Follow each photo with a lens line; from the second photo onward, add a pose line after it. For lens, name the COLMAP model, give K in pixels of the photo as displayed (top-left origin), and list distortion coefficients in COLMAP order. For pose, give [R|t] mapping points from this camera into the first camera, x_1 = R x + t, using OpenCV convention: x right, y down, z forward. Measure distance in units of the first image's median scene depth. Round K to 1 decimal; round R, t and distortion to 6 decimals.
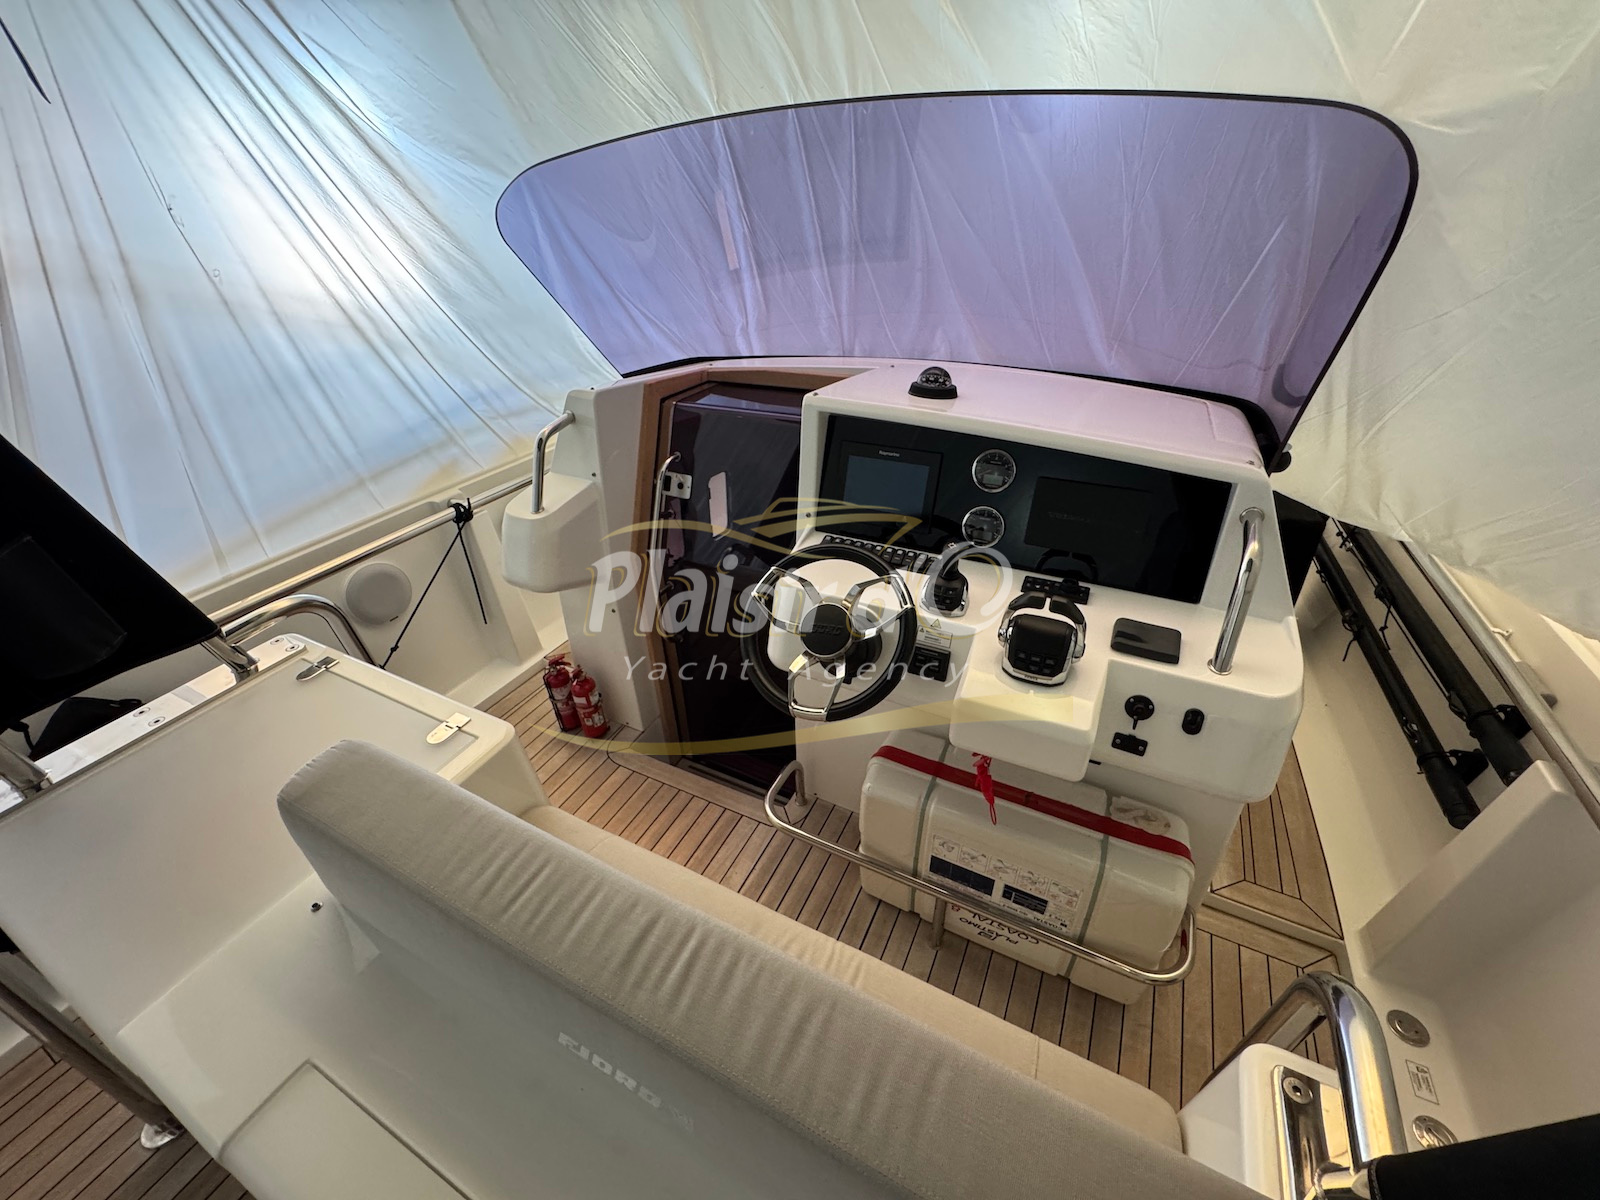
lens RADIAL K [[640.8, 0, 795.2], [0, 640.8, 604.7], [0, 0, 1]] dist [-0.012593, 0.000930]
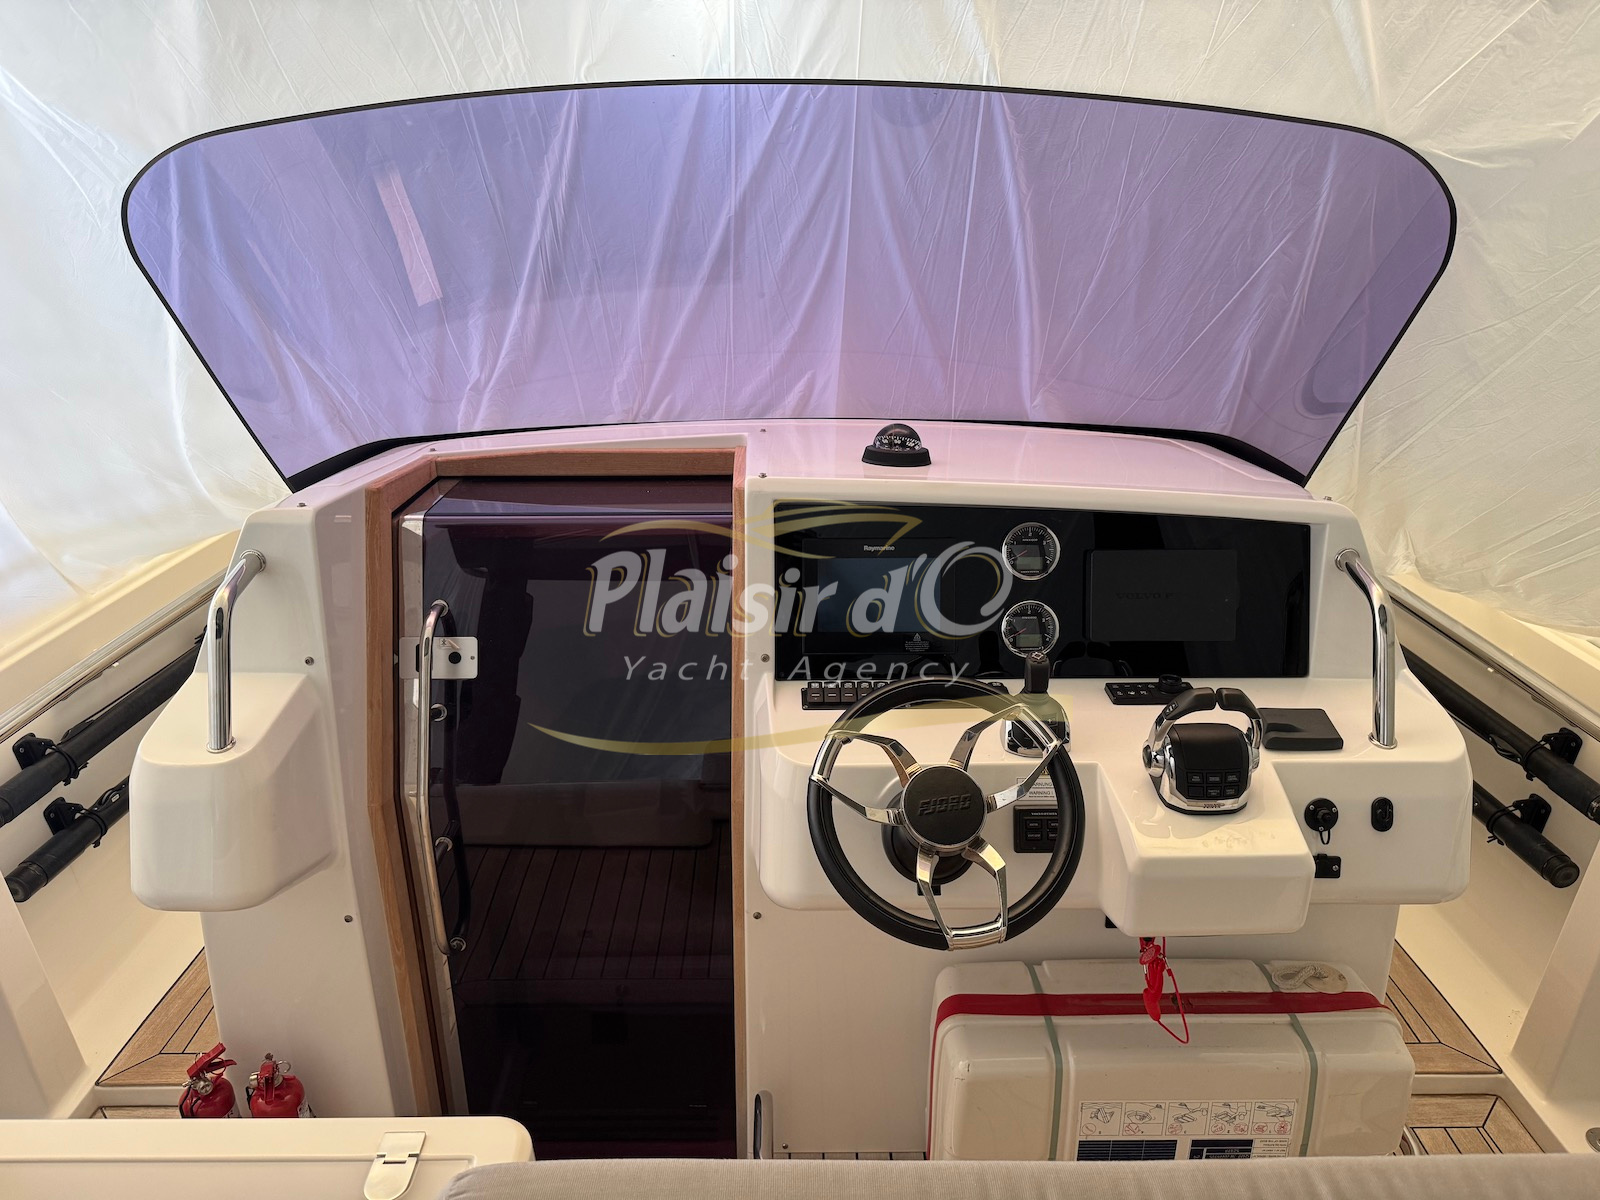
lens RADIAL K [[1139.7, 0, 763.5], [0, 1139.7, 612.7], [0, 0, 1]] dist [0.030841, -0.043610]
pose [[0.882607, -0.142520, 0.447988, -0.536863], [0.229700, 0.962181, -0.146443, -0.021821], [-0.410175, 0.232155, 0.881964, -0.002603]]
